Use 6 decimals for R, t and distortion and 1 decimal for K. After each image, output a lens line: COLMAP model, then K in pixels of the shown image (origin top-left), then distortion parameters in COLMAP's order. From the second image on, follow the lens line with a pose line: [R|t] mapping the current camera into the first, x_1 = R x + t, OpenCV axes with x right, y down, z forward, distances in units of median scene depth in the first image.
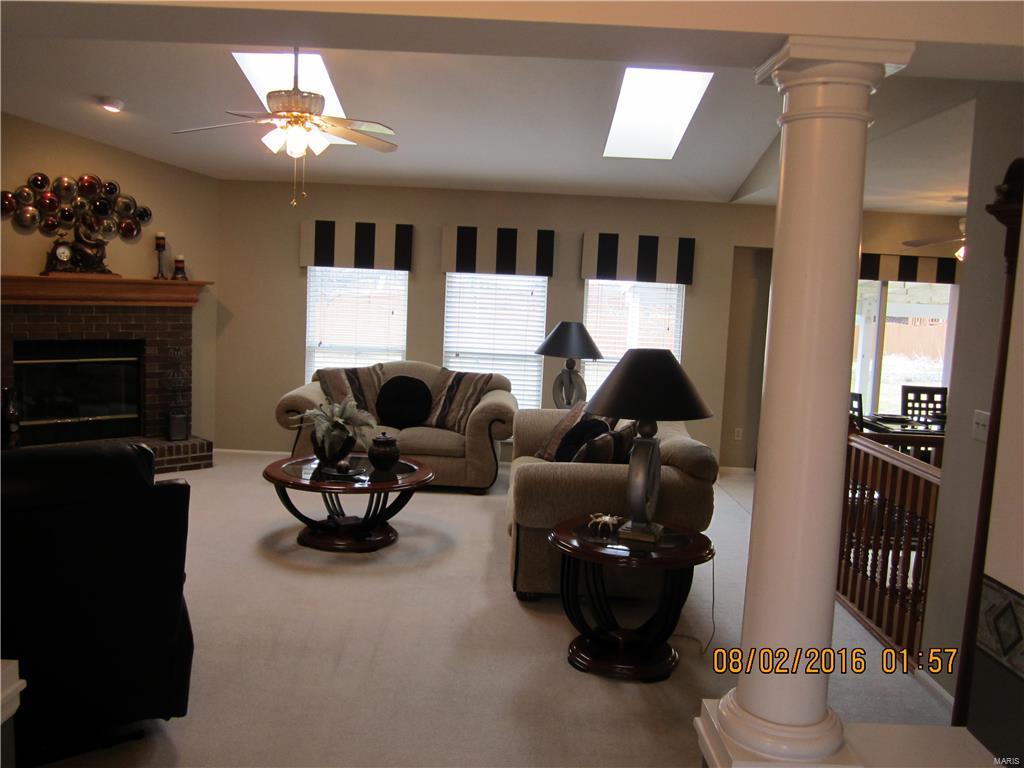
lens RADIAL K [[848.7, 0, 512.0], [0, 848.7, 384.0], [0, 0, 1]] dist [-0.084871, 0.002088]
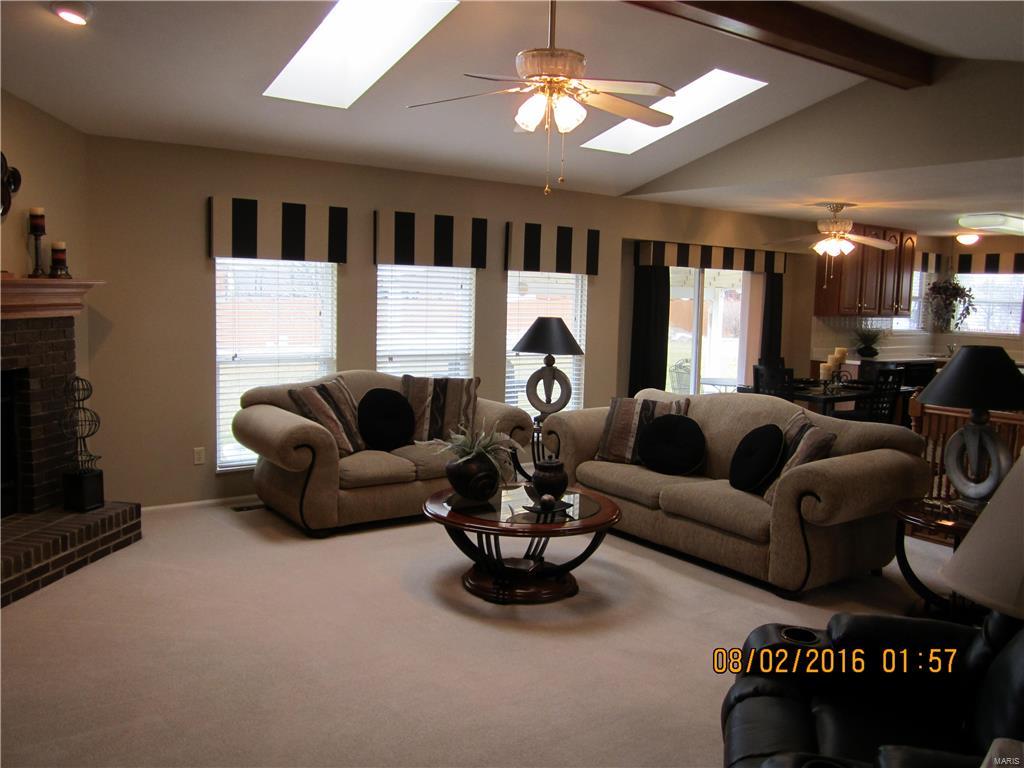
lens RADIAL K [[858.1, 0, 512.0], [0, 858.1, 384.0], [0, 0, 1]] dist [-0.031055, 0.009157]
pose [[0.806915, -0.086540, 0.584293, -0.498207], [0.066668, 0.996231, 0.055482, -0.050490], [-0.586893, -0.005815, 0.809644, 0.212444]]
